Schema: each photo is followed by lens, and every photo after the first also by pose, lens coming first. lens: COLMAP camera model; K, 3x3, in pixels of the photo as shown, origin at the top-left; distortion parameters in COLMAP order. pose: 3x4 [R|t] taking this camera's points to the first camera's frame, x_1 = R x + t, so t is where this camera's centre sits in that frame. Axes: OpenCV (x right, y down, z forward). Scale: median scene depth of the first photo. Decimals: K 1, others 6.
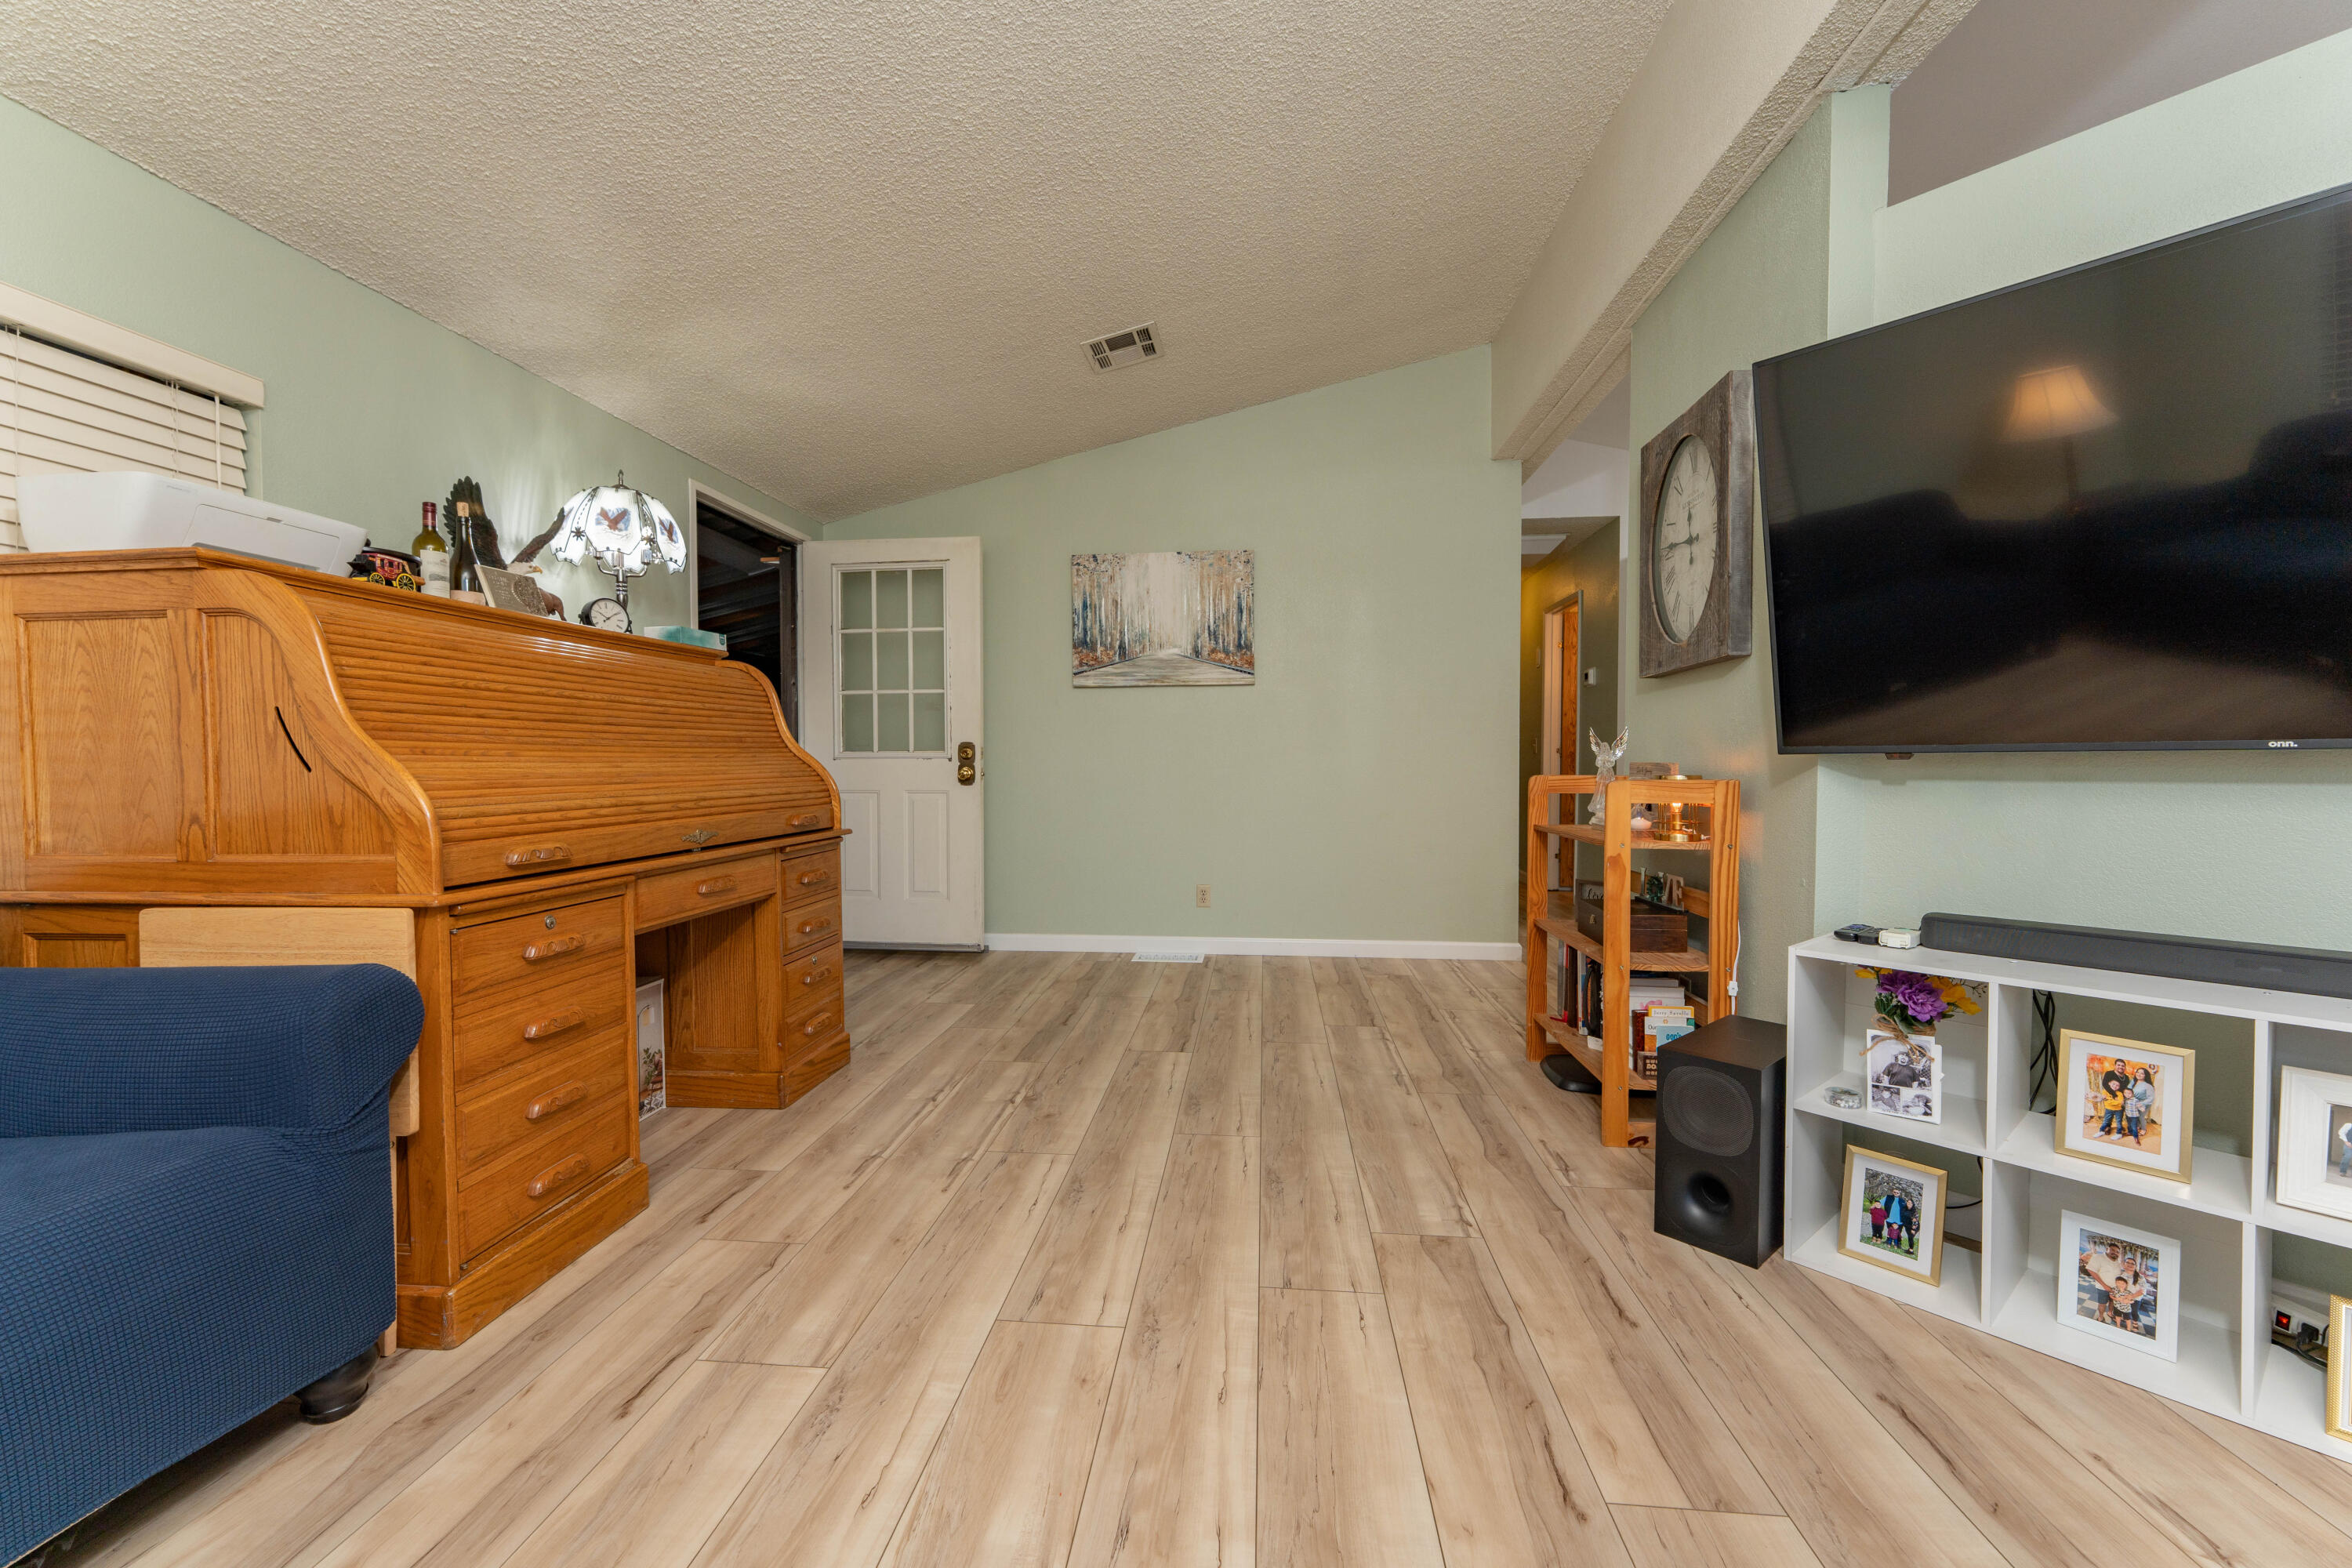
lens RADIAL K [[938.0, 0, 1176.0], [0, 938.0, 784.0], [0, 0, 1]] dist [-0.001487, 0.000009]
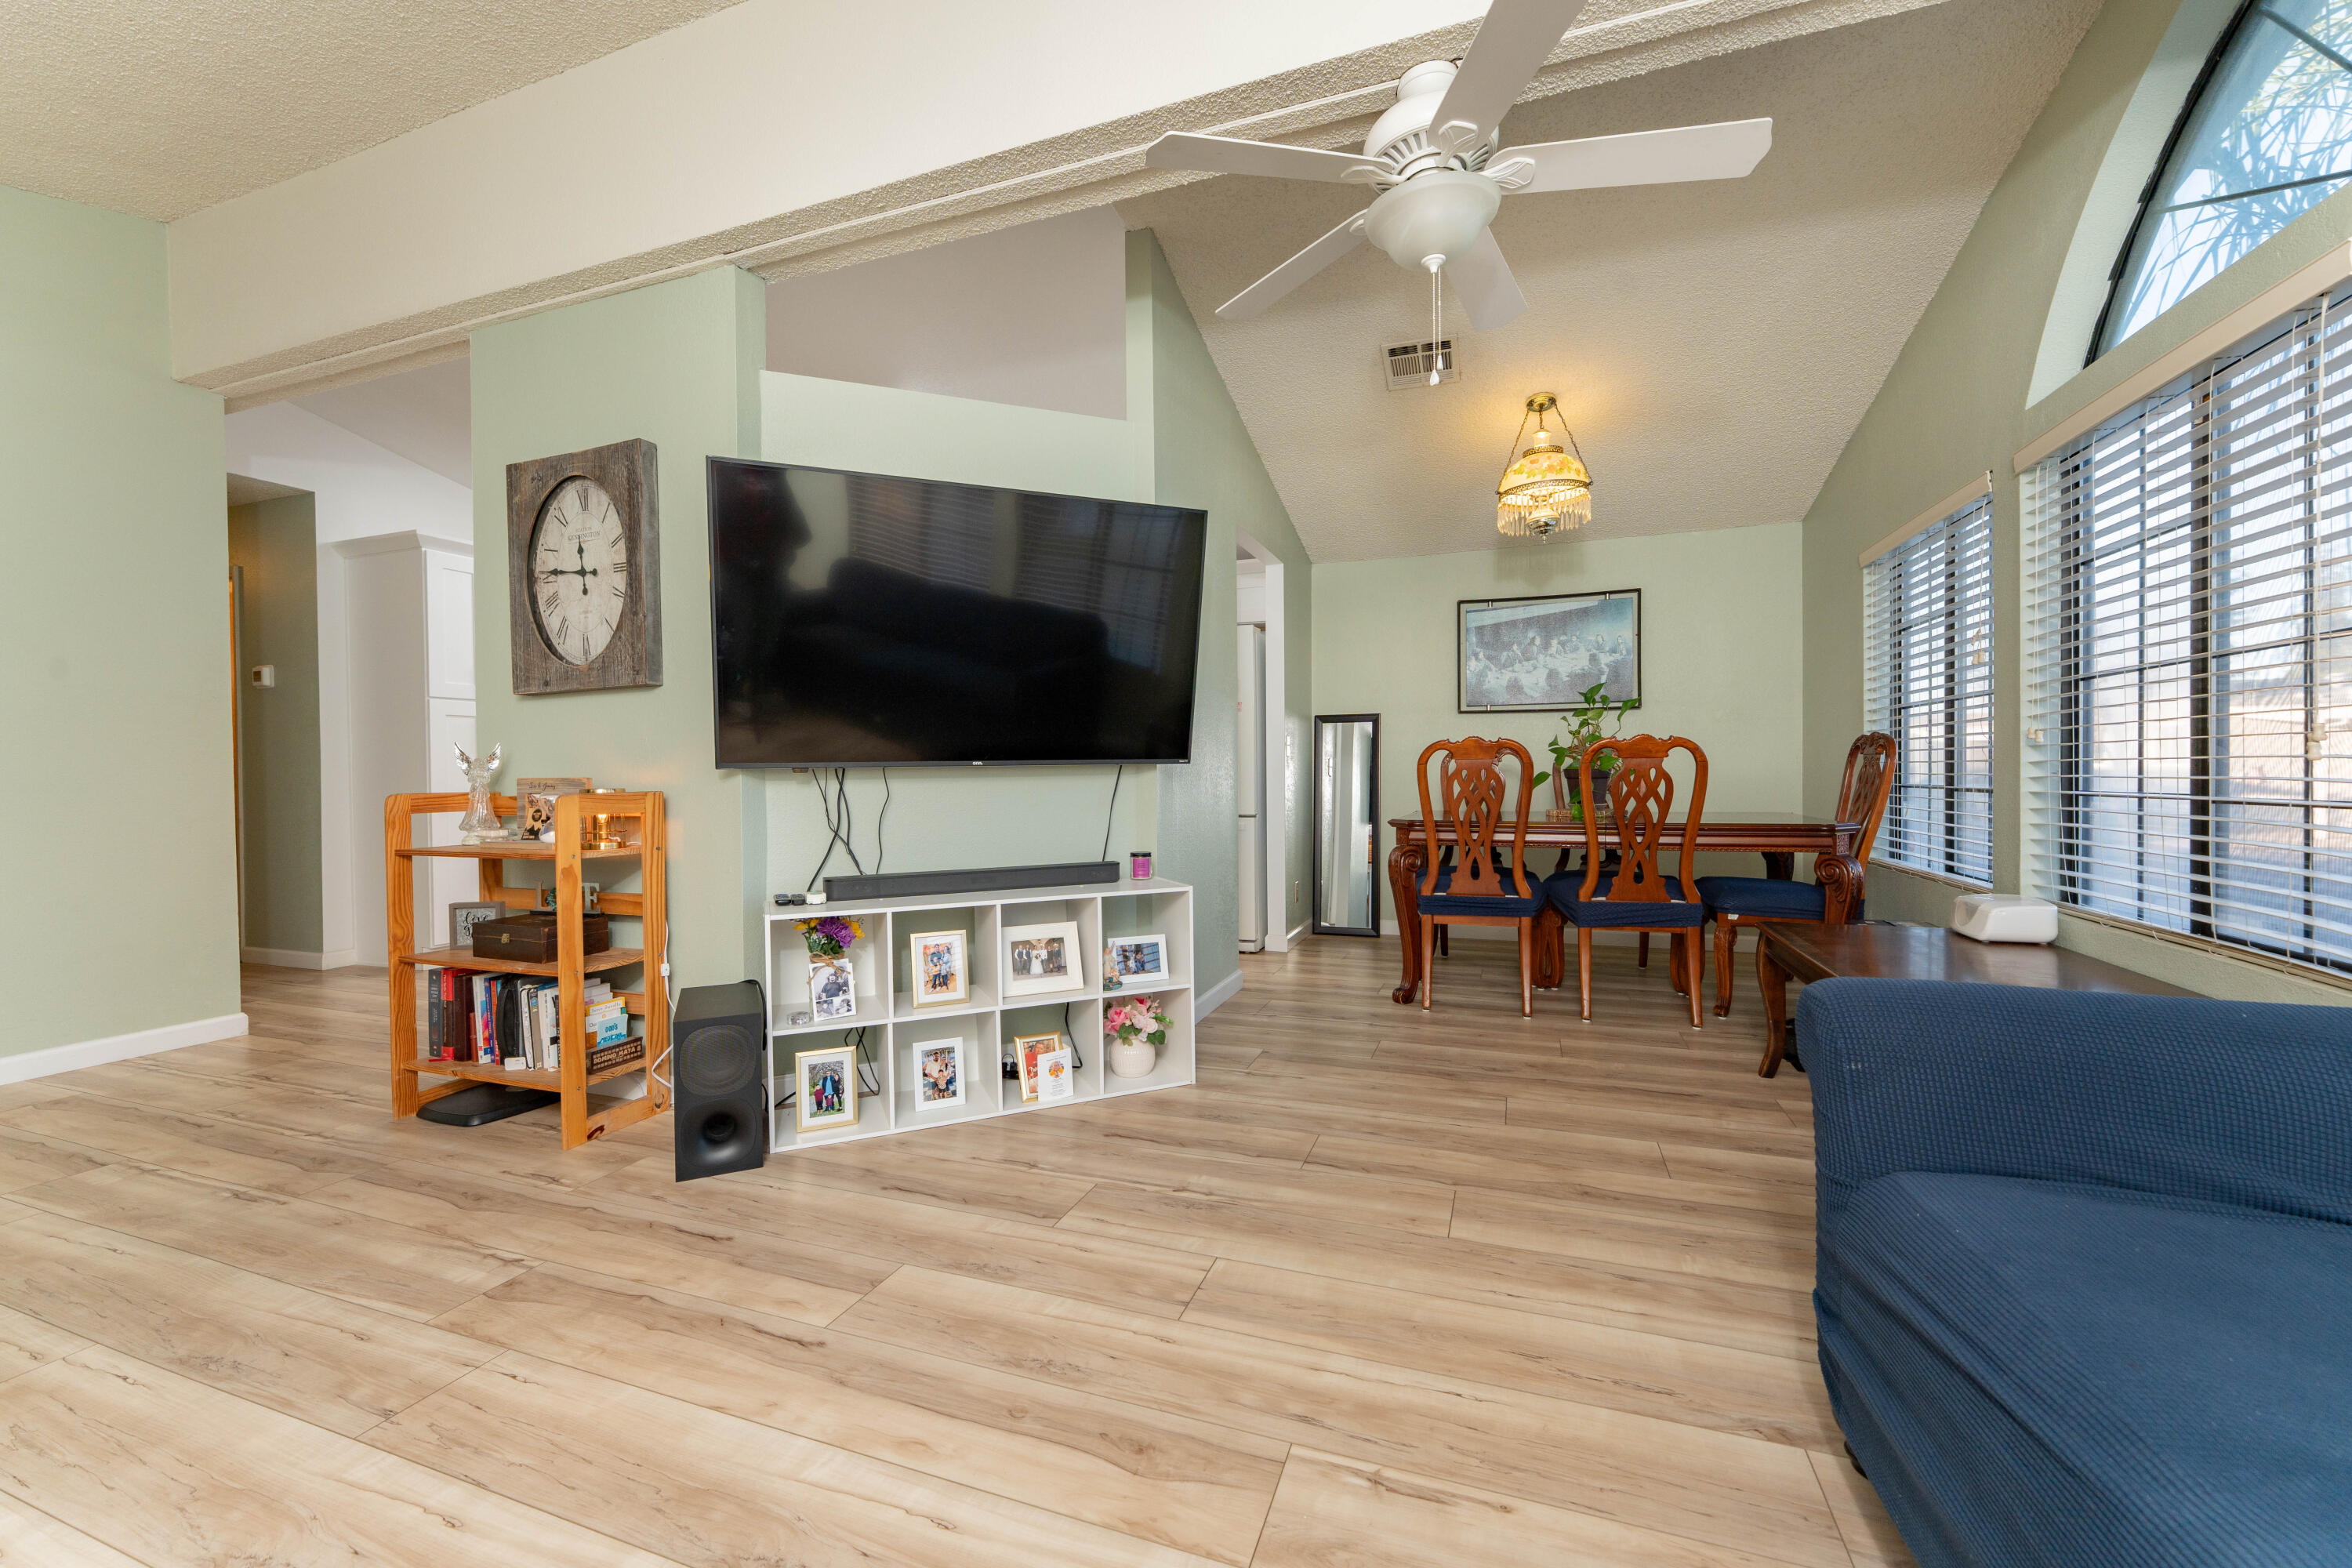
lens RADIAL K [[938.0, 0, 1176.0], [0, 938.0, 784.0], [0, 0, 1]] dist [-0.001487, 0.000009]
pose [[0.251071, -0.013987, 0.967868, -0.484115], [0.034489, 0.999390, 0.005496, 0.003003], [-0.967354, 0.032000, 0.251400, 0.108780]]
